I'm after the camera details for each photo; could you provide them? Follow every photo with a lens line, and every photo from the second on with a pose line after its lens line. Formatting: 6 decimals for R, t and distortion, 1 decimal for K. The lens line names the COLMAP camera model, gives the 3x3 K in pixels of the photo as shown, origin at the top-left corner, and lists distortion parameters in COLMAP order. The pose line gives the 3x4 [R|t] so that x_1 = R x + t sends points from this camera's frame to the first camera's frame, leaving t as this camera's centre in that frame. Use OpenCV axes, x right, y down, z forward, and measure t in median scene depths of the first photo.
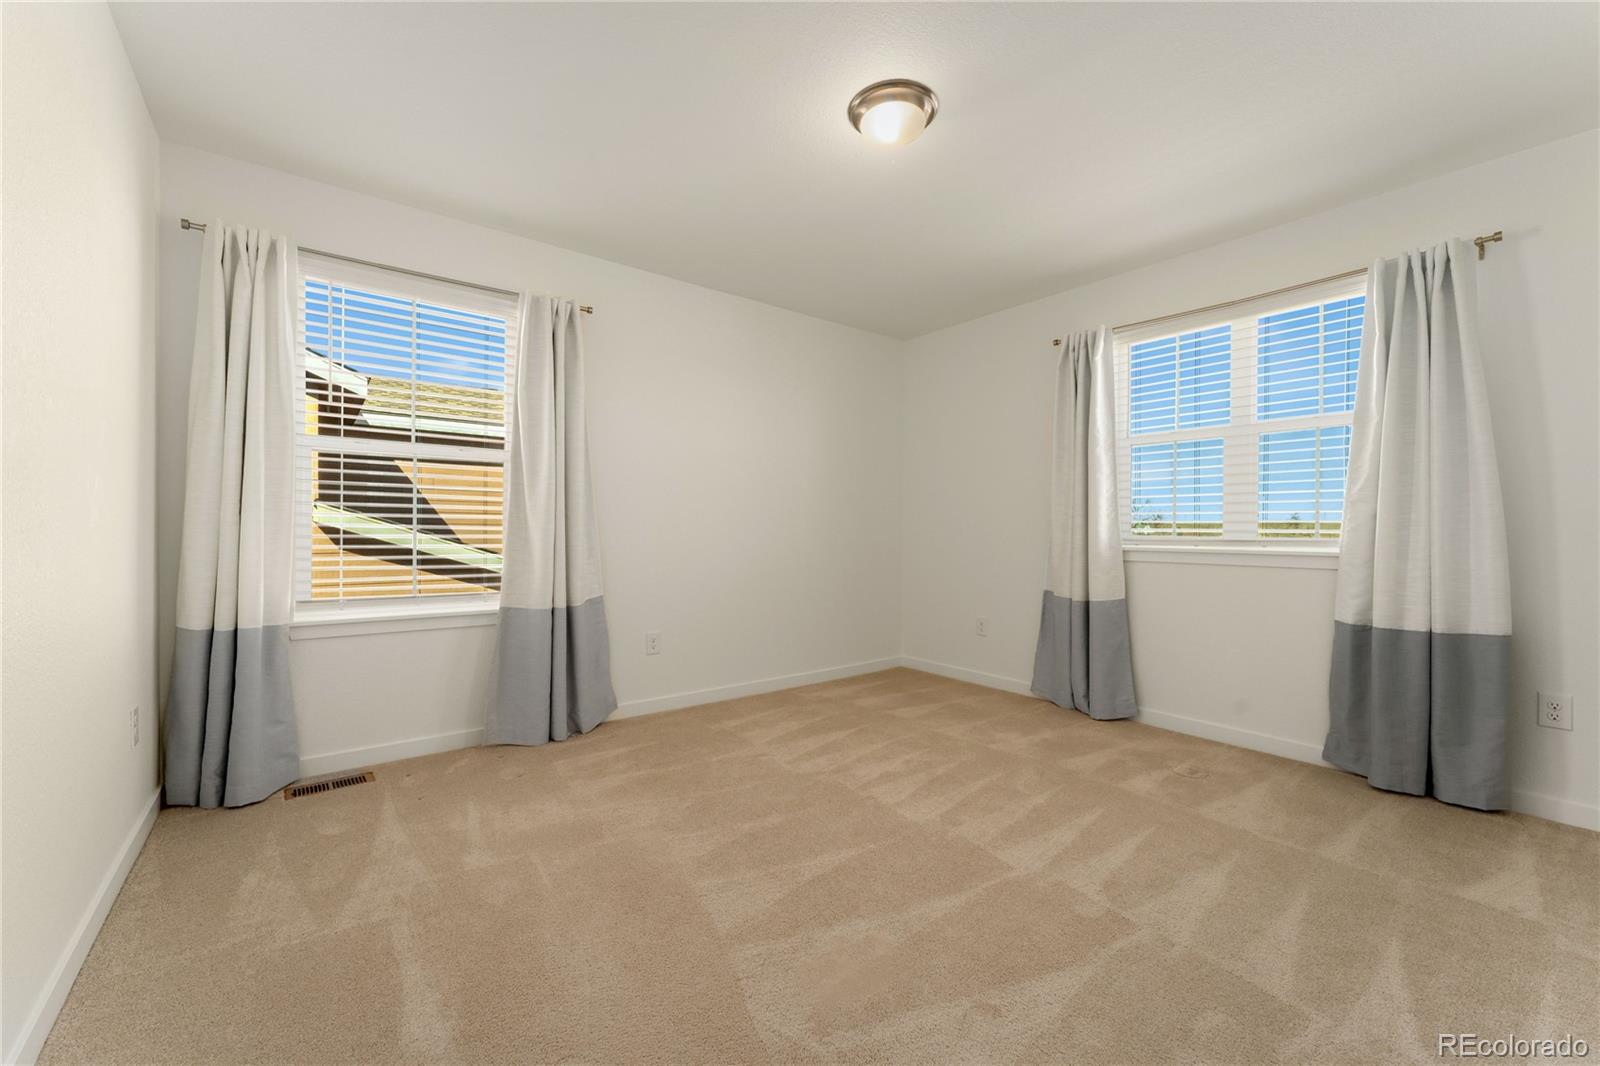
lens RADIAL K [[634.3, 0, 797.4], [0, 634.3, 529.8], [0, 0, 1]] dist [-0.001747, 0.000651]
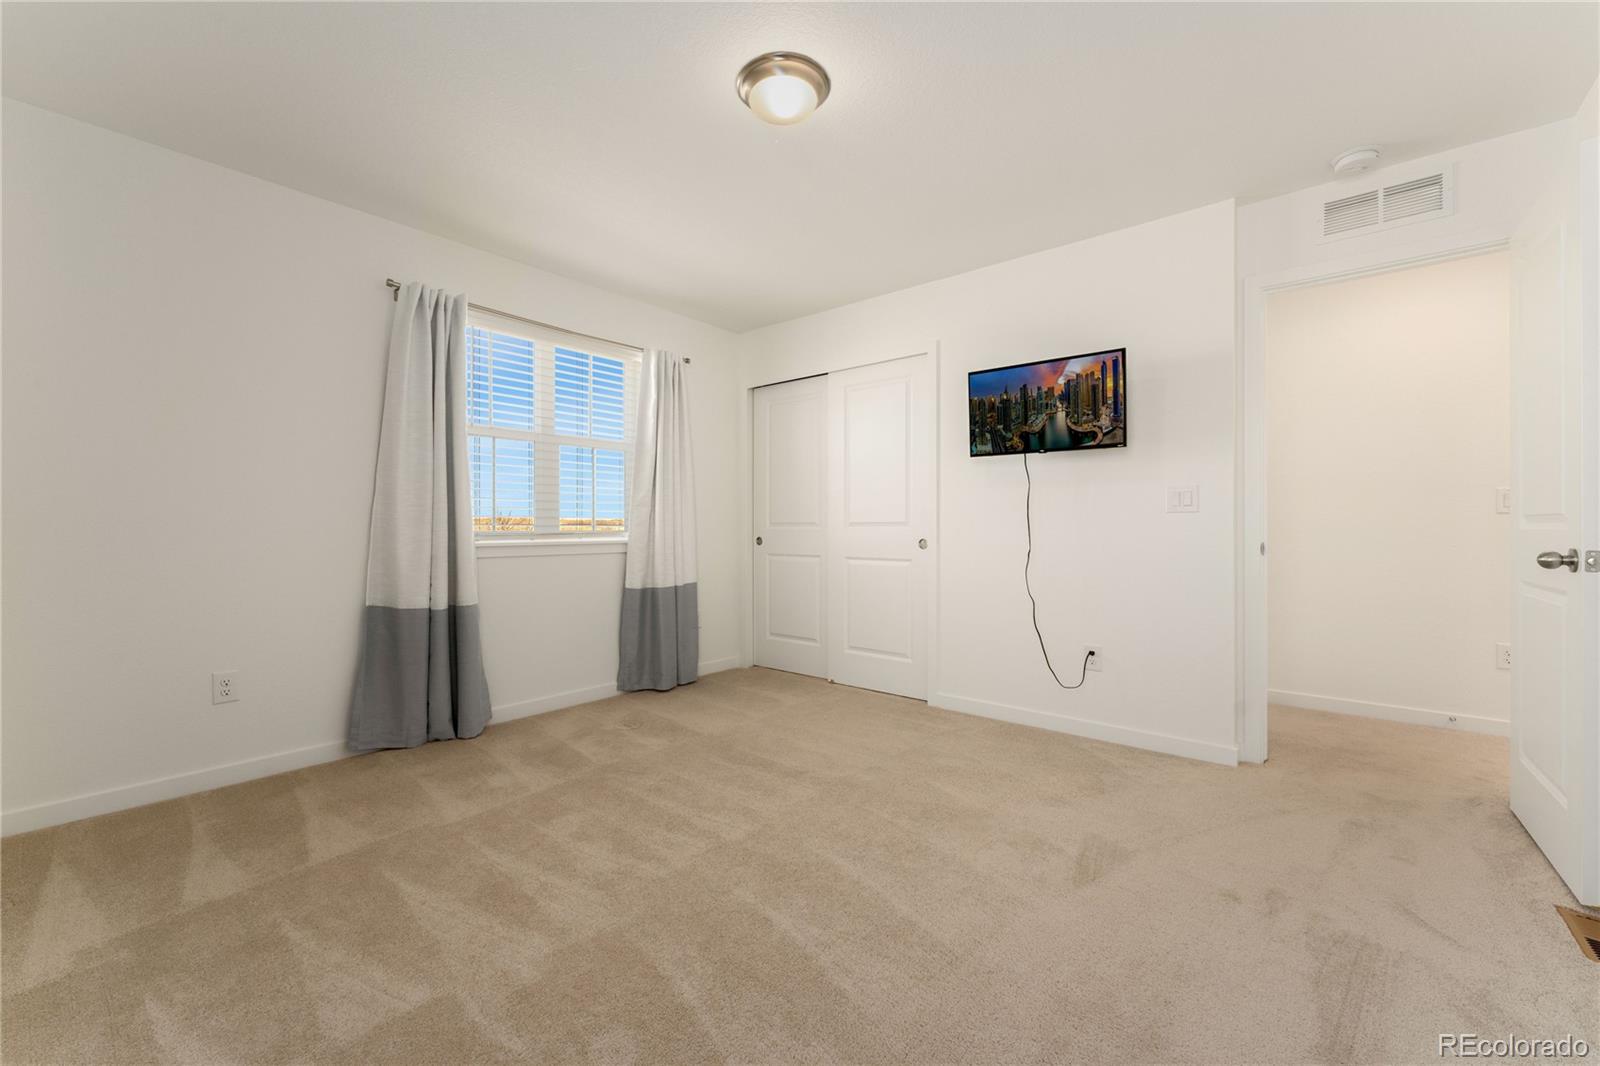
lens RADIAL K [[634.3, 0, 792.8], [0, 634.3, 524.6], [0, 0, 1]] dist [-0.001747, 0.000651]
pose [[-0.221312, 0.008195, 0.975169, -0.537079], [0.001773, 0.999966, -0.008001, 0.011133], [-0.975201, -0.000042, -0.221319, 0.831486]]
